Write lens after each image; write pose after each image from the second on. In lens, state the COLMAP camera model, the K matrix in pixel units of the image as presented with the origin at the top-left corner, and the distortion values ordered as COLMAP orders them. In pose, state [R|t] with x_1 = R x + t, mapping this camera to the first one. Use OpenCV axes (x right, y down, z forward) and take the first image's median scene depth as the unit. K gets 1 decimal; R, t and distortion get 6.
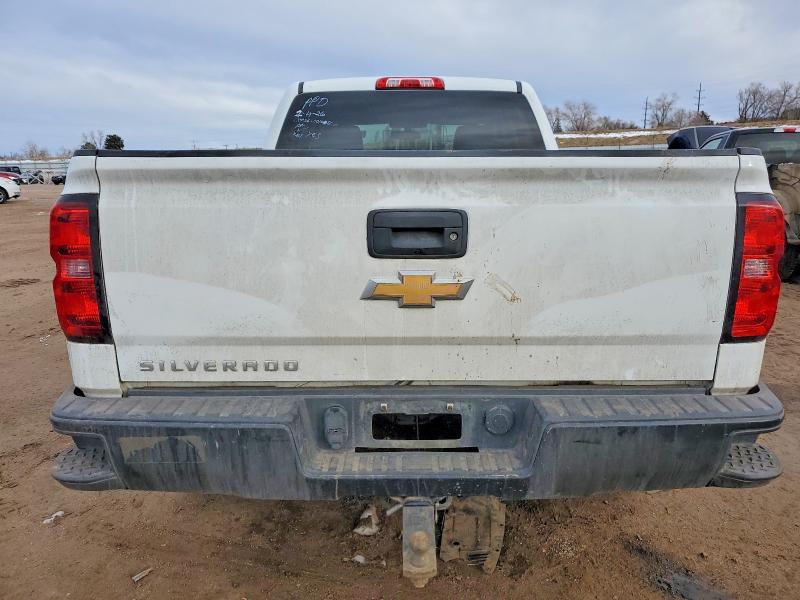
lens RADIAL K [[608.6, 0, 400.0], [0, 608.6, 300.0], [0, 0, 1]] dist [0.032395, -0.002479]
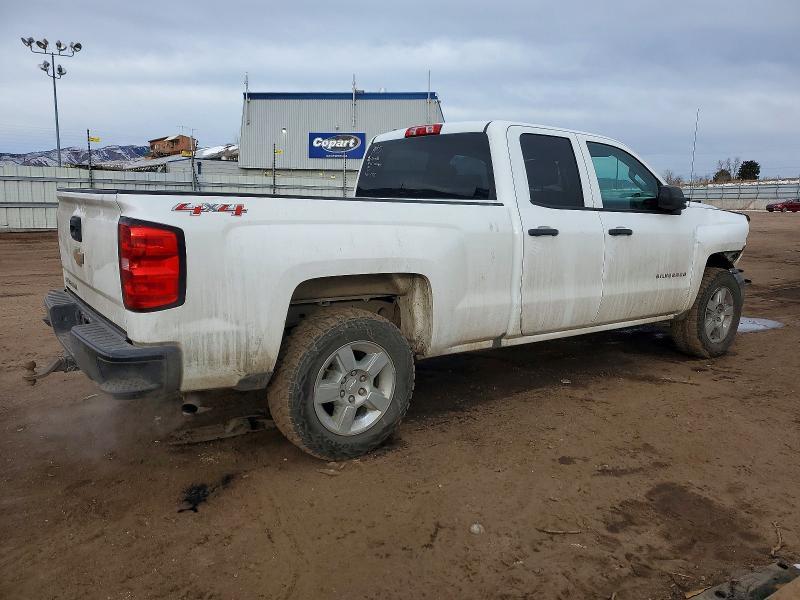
lens RADIAL K [[608.6, 0, 400.0], [0, 608.6, 300.0], [0, 0, 1]] dist [0.032395, -0.002479]
pose [[0.594212, 0.148818, -0.790421, 1.411099], [-0.181626, 0.982177, 0.048381, -0.102589], [0.783533, 0.114812, 0.610651, 0.363611]]
